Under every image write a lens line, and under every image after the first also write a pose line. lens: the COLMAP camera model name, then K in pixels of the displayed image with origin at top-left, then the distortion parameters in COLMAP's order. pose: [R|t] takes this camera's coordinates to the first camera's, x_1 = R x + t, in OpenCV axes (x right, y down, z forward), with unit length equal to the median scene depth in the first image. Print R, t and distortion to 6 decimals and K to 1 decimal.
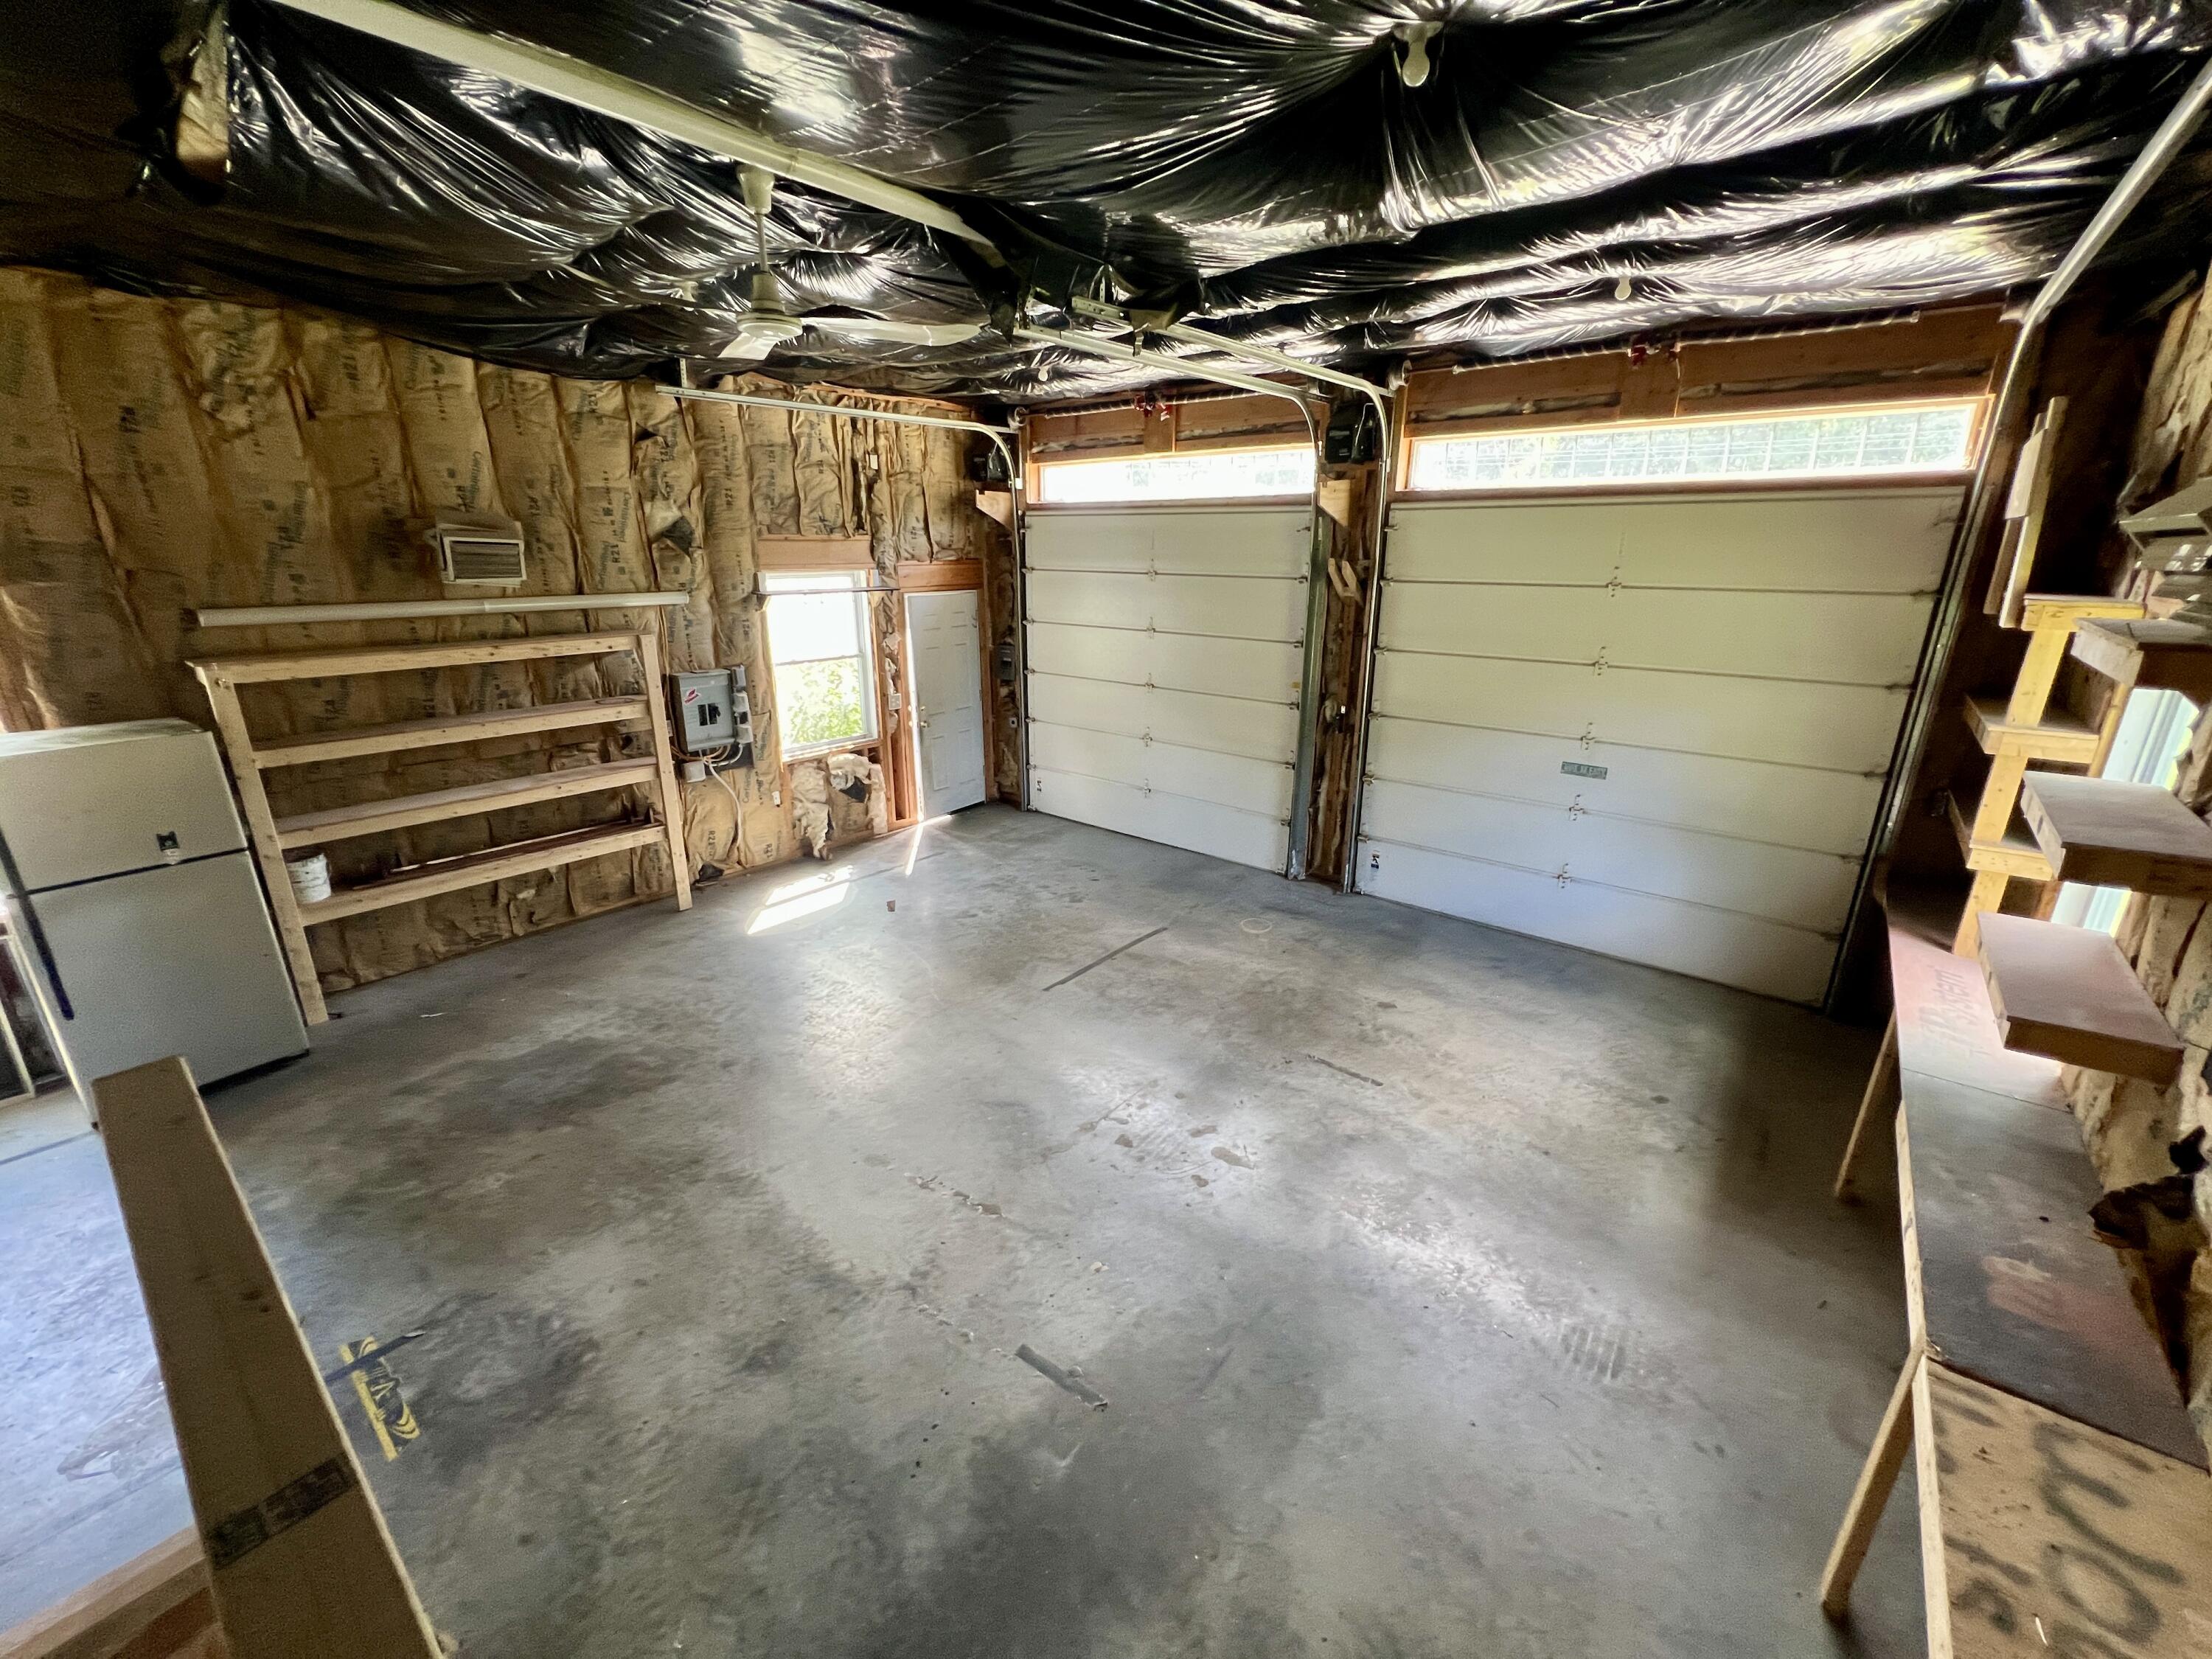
lens RADIAL K [[882.1, 0, 1095.8], [0, 882.1, 829.2], [0, 0, 1]] dist [-0.003731, 0.000910]
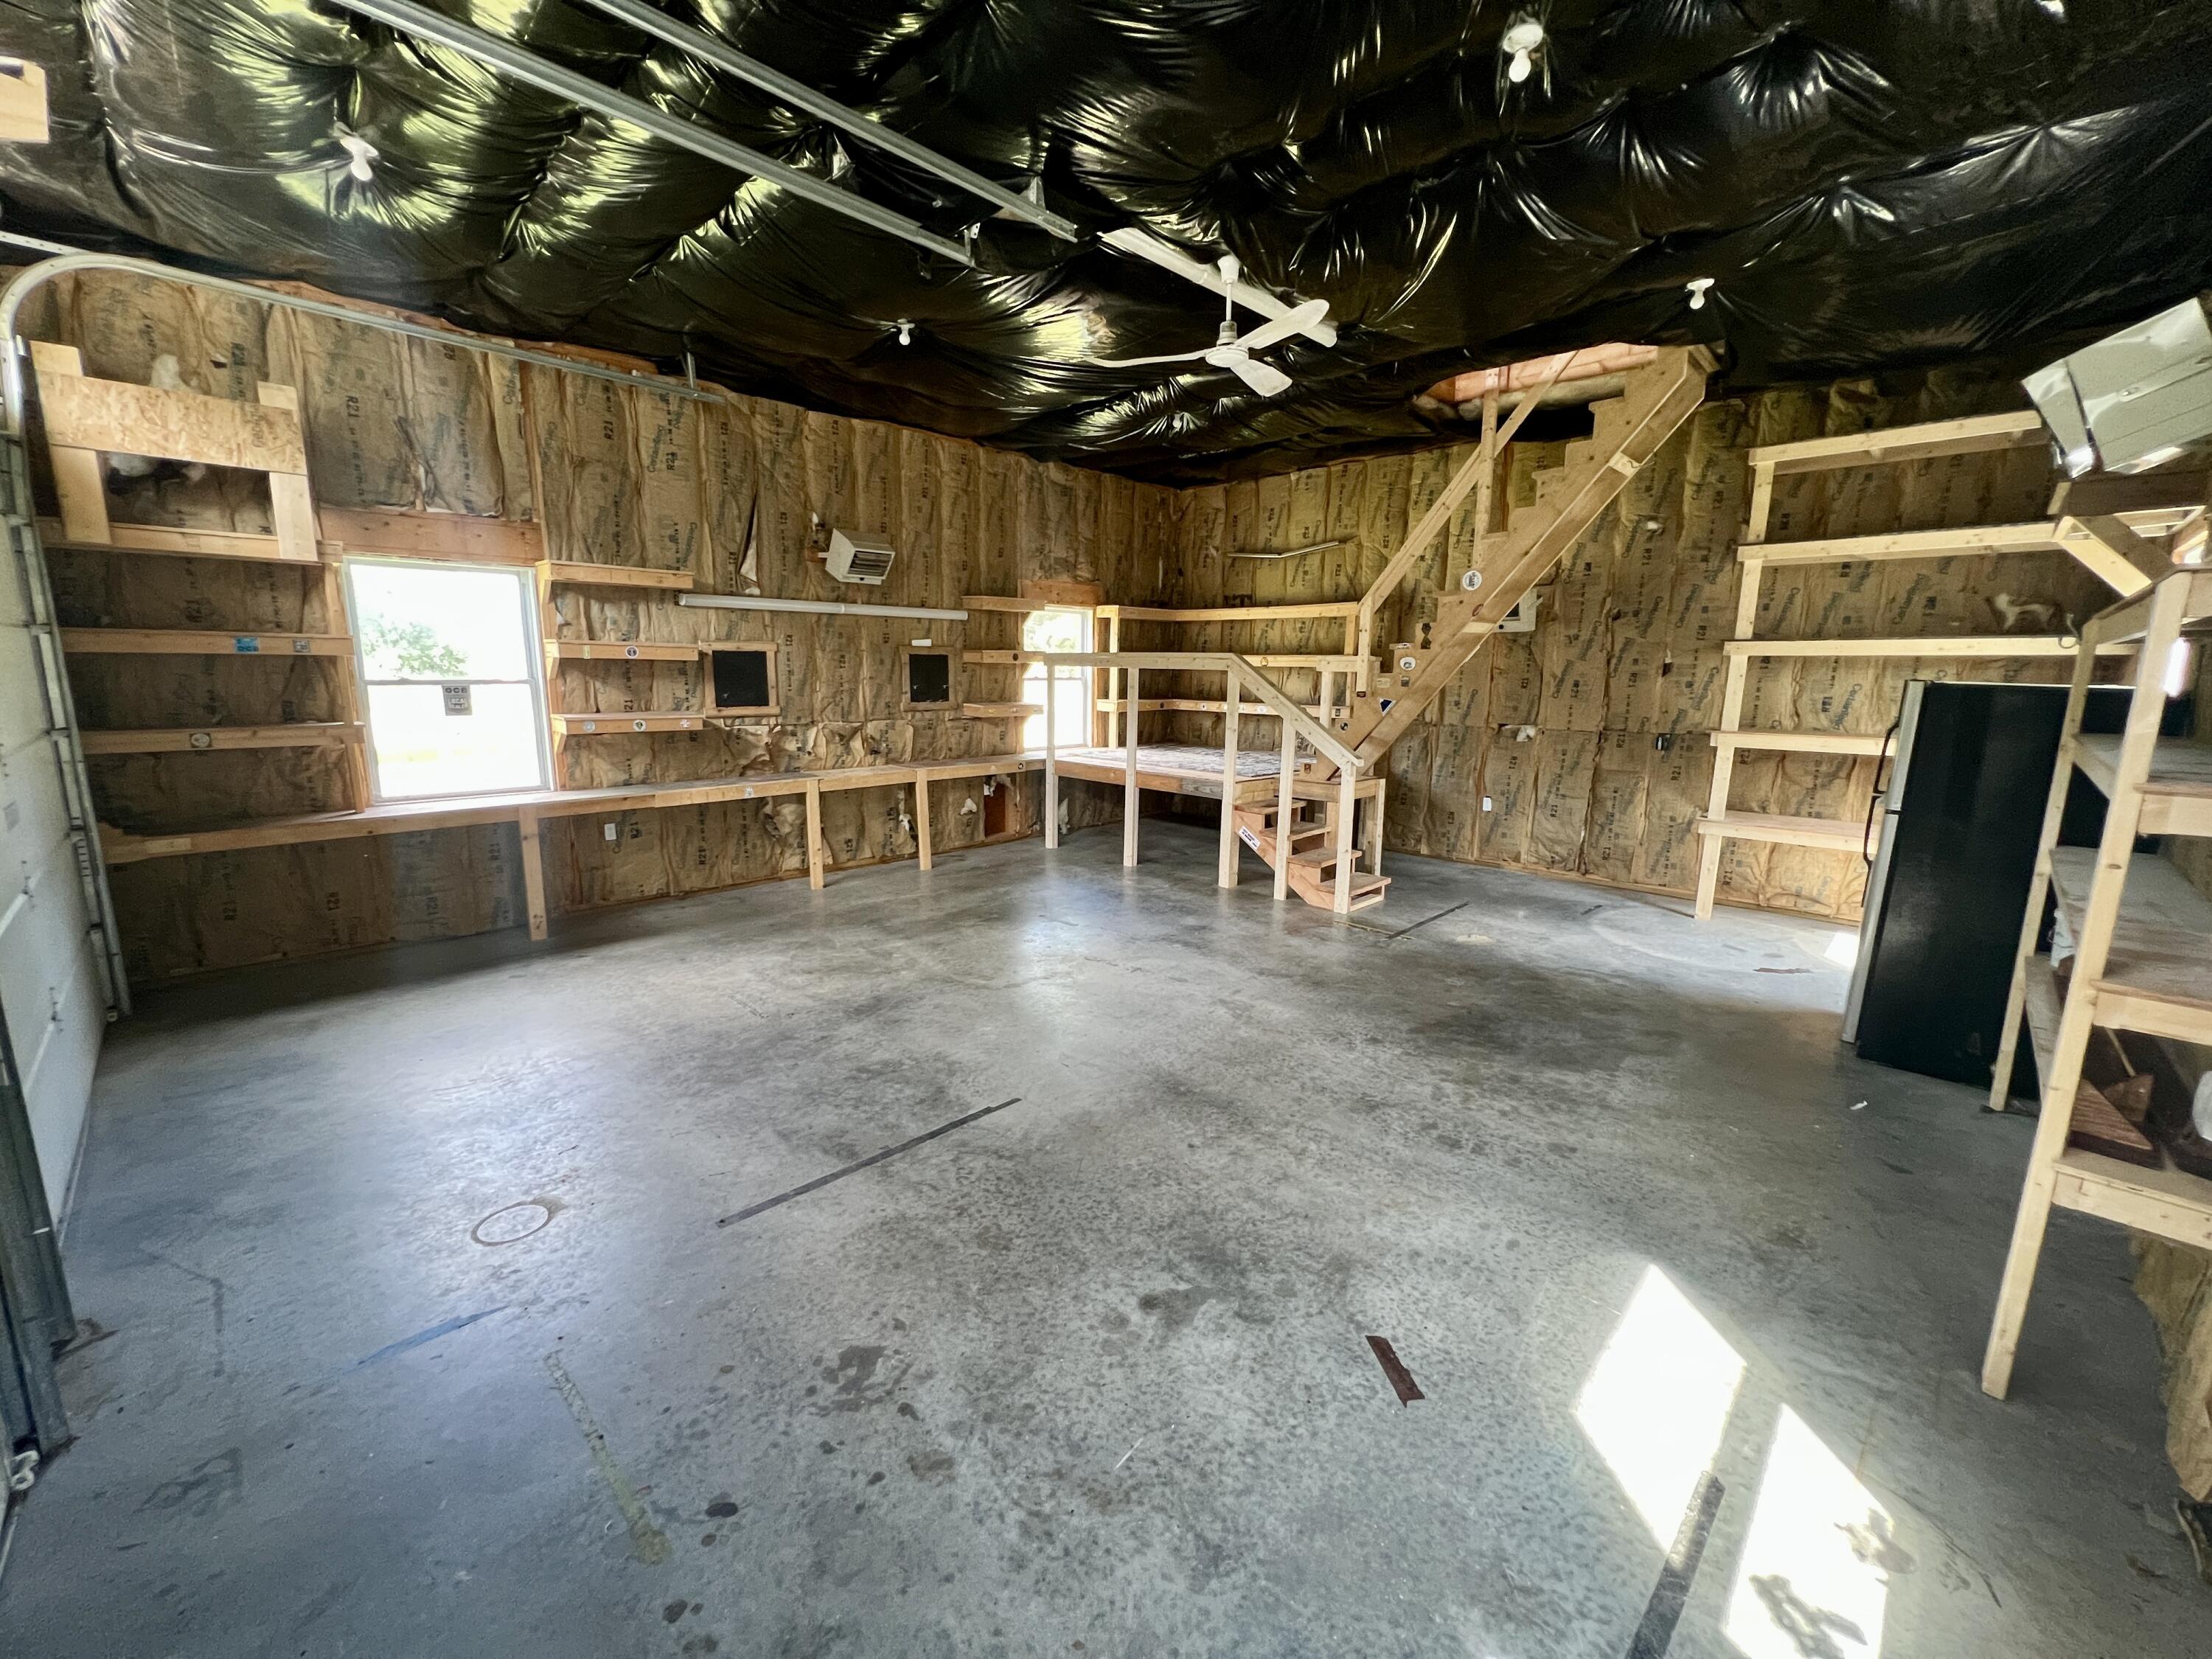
lens RADIAL K [[882.1, 0, 1102.1], [0, 882.1, 824.2], [0, 0, 1]] dist [-0.003731, 0.000910]
pose [[-0.996259, -0.028742, 0.081502, -0.159939], [0.013126, 0.881815, 0.471413, -0.302936], [-0.085419, 0.470719, -0.878138, 1.385693]]
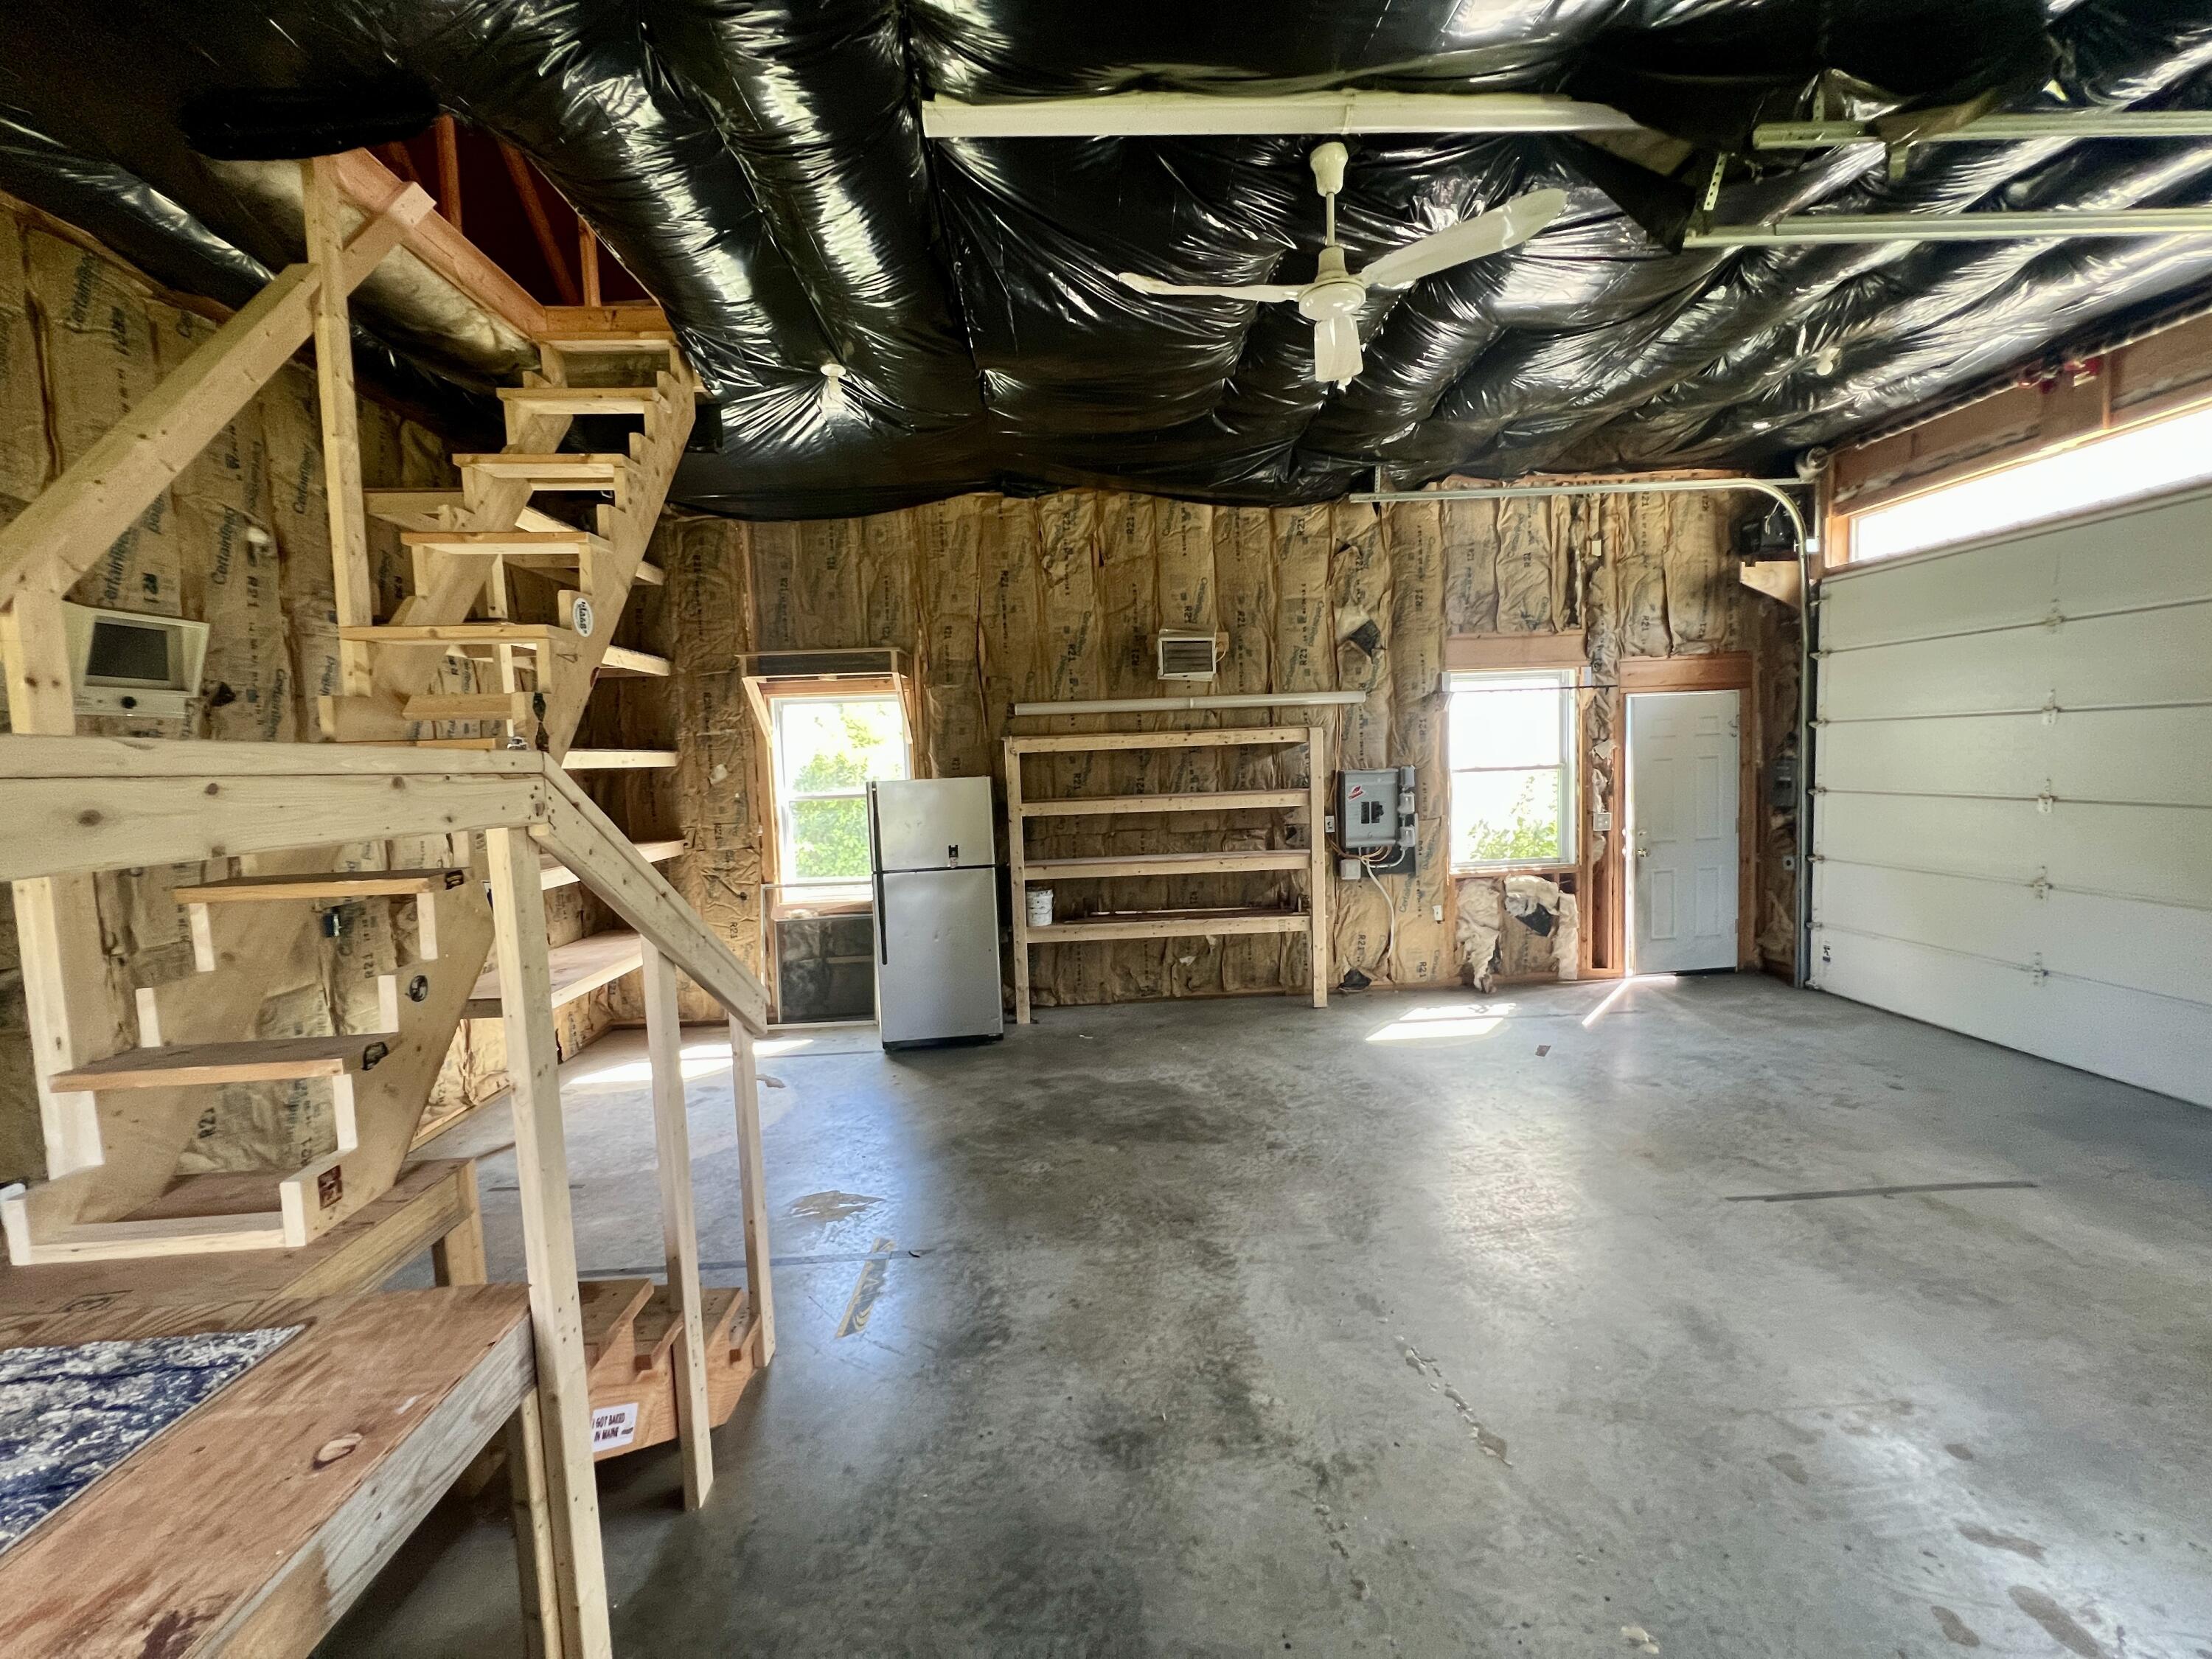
lens RADIAL K [[882.1, 0, 1104.1], [0, 882.1, 828.1], [0, 0, 1]] dist [-0.003731, 0.000910]
pose [[0.672497, 0.028045, -0.739568, 0.096211], [-0.187972, 0.972986, -0.134029, 0.083540], [0.715831, 0.229153, 0.659602, 0.167571]]
